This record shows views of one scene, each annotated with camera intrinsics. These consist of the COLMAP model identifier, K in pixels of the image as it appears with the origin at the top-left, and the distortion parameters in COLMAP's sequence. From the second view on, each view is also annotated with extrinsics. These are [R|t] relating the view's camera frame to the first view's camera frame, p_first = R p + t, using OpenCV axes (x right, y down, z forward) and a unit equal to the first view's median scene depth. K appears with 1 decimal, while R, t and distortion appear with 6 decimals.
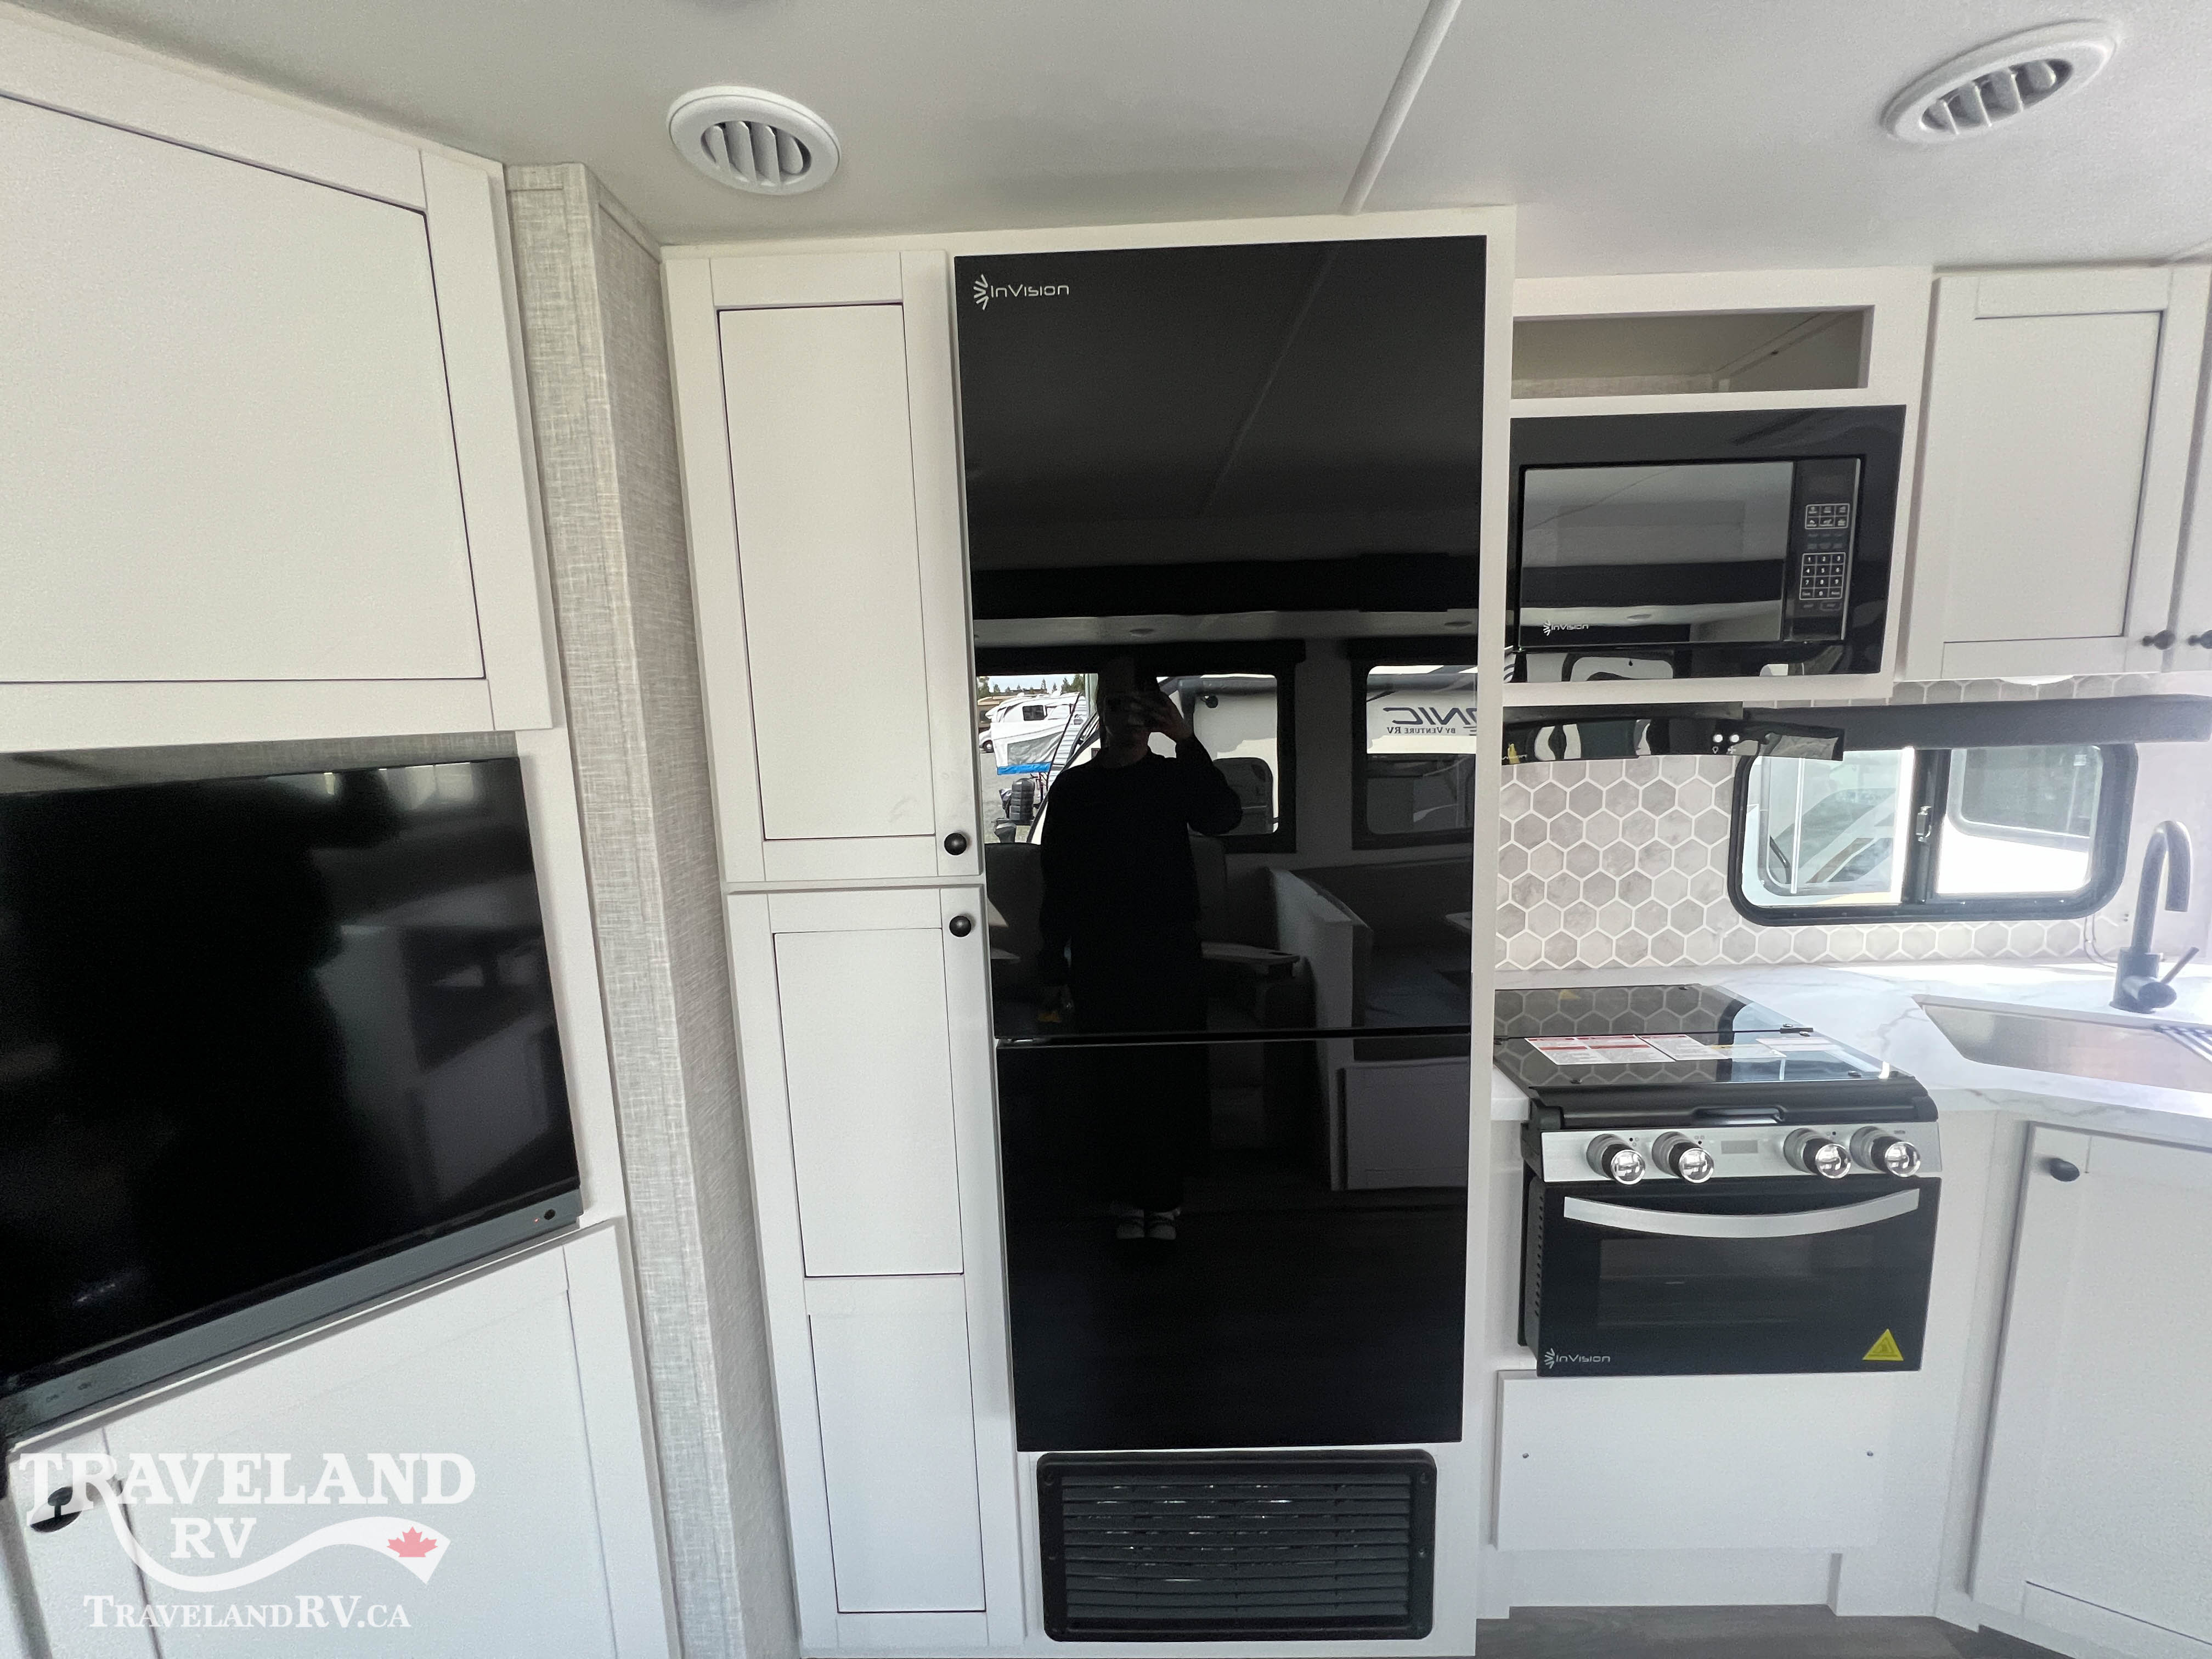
lens RADIAL K [[884.7, 0, 1102.4], [0, 884.7, 825.8], [0, 0, 1]] dist [-0.001370, 0.000032]
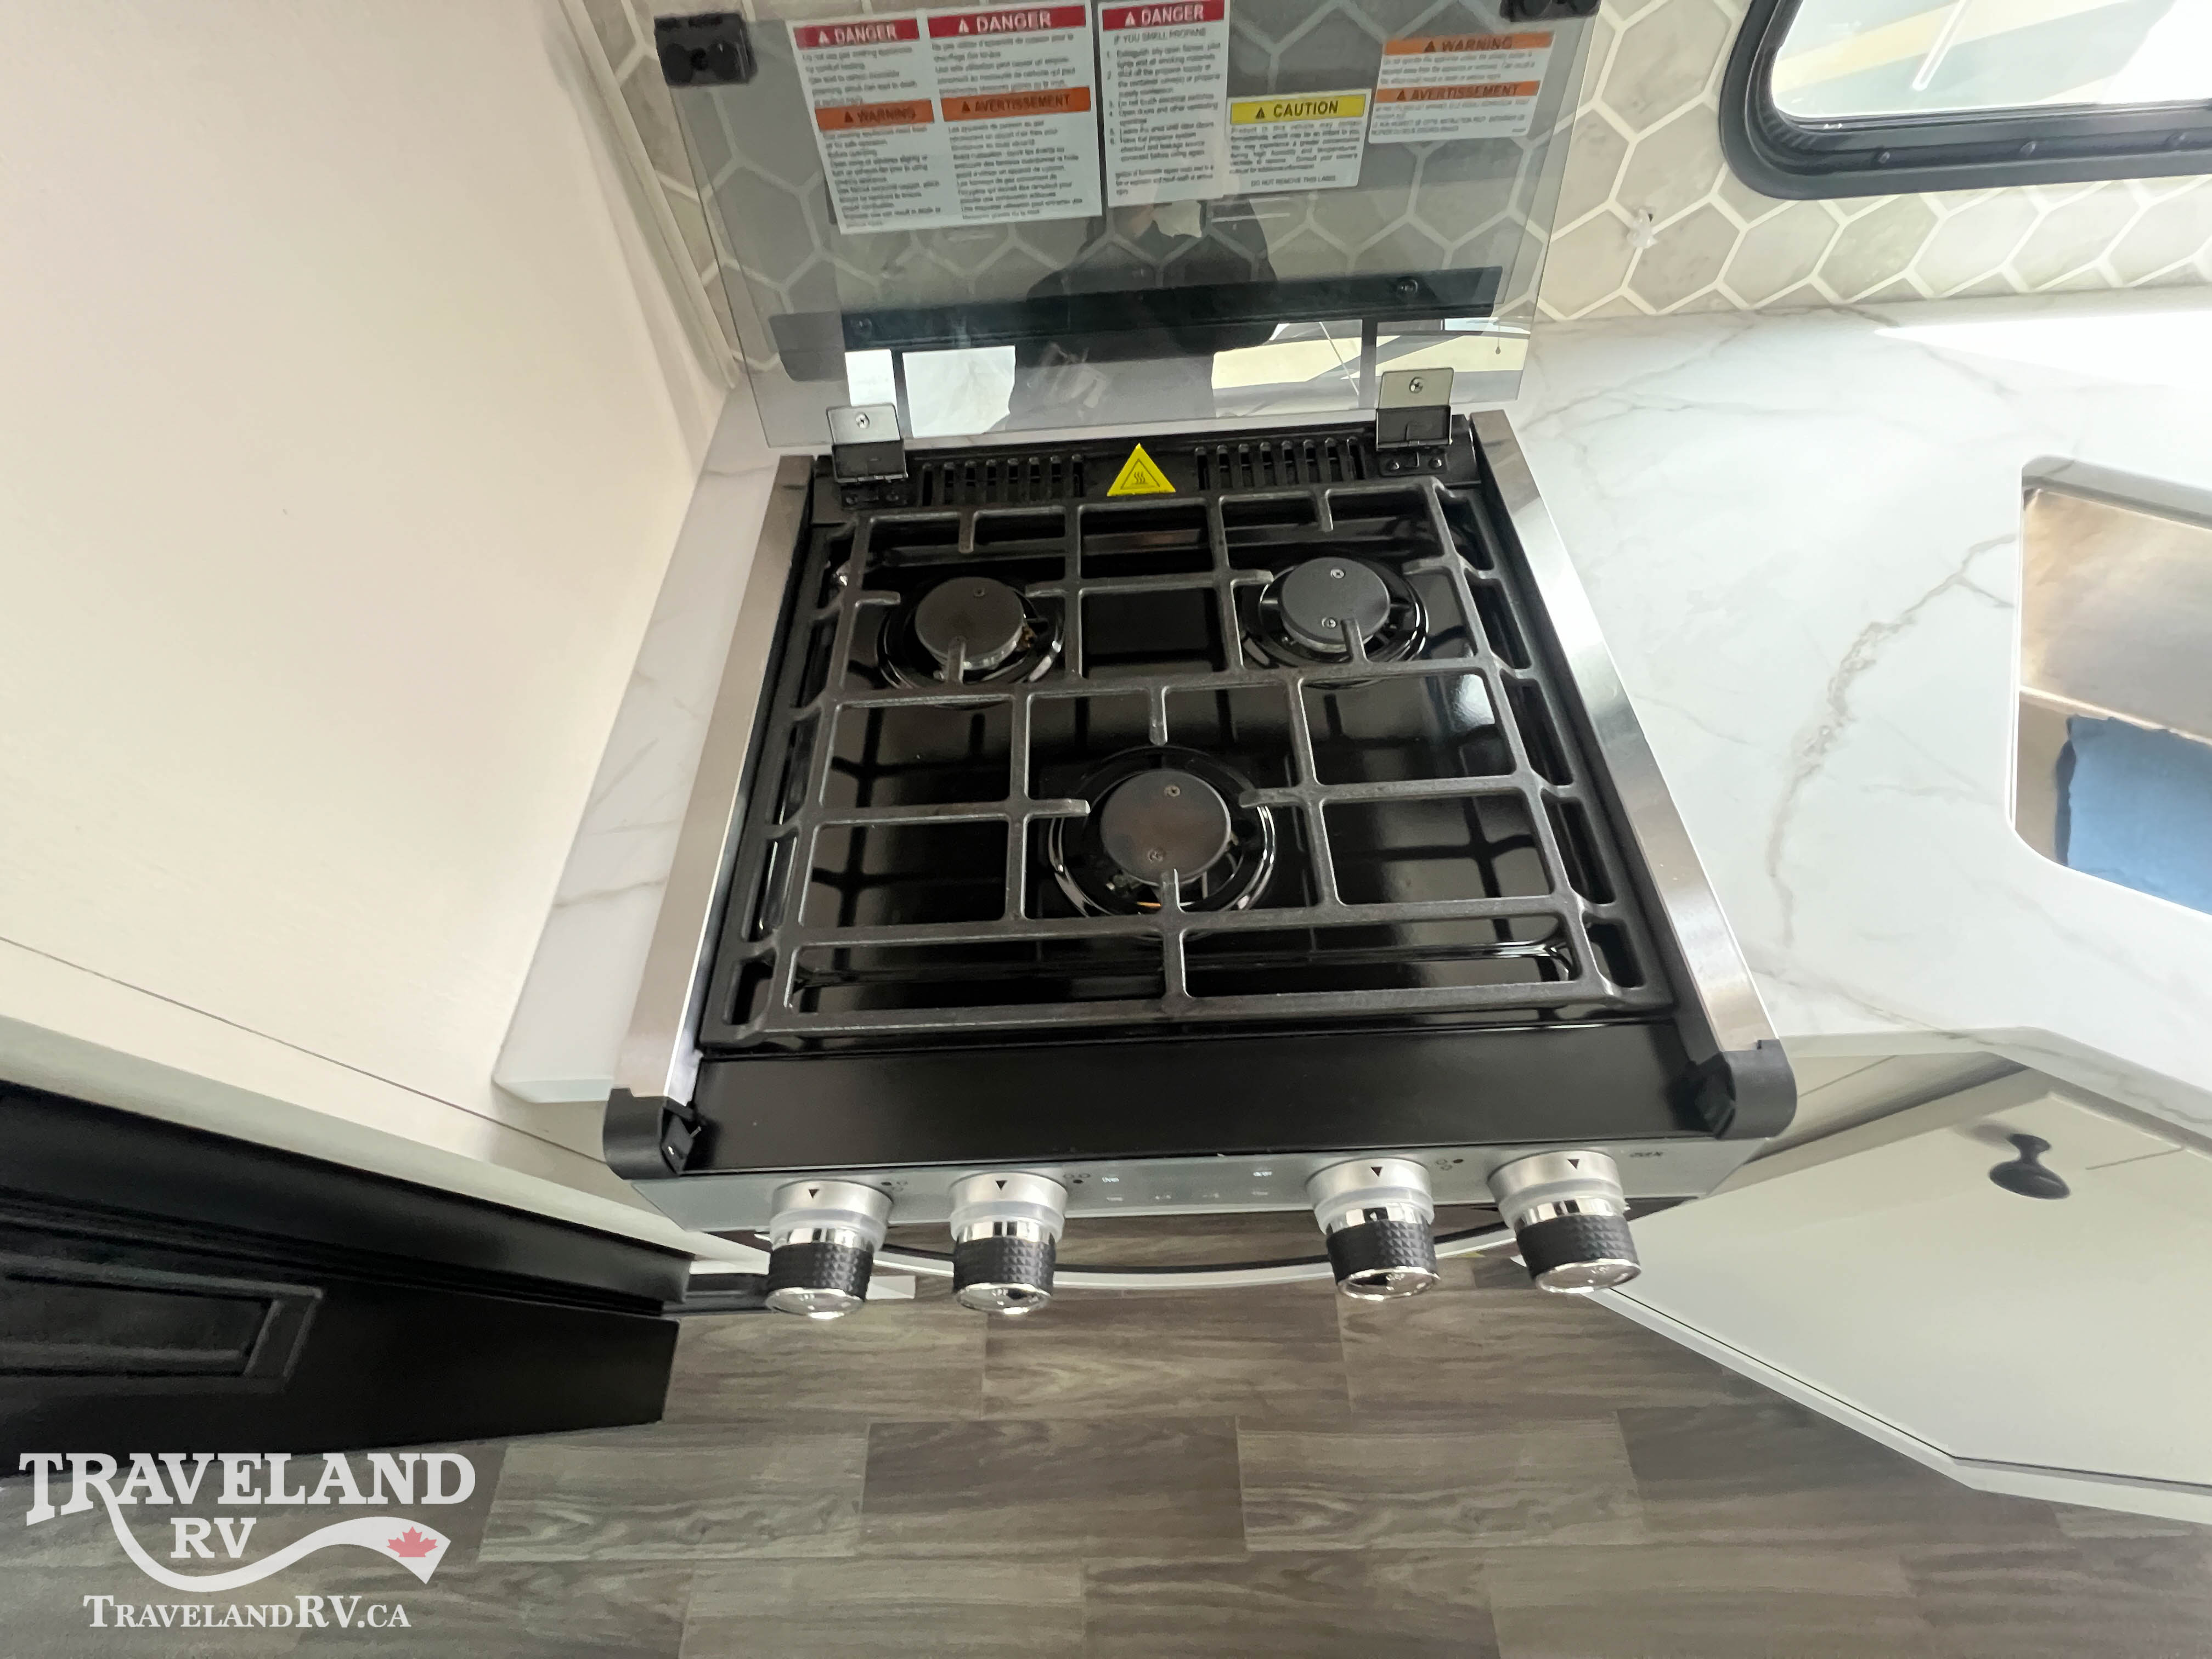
lens RADIAL K [[888.5, 0, 1103.8], [0, 888.5, 825.8], [0, 0, 1]] dist [-0.001065, -0.000476]
pose [[0.998844, -0.047702, 0.006011, 0.674332], [0.025950, 0.640123, 0.767834, -0.006595], [-0.040475, -0.766790, 0.640620, 0.857115]]
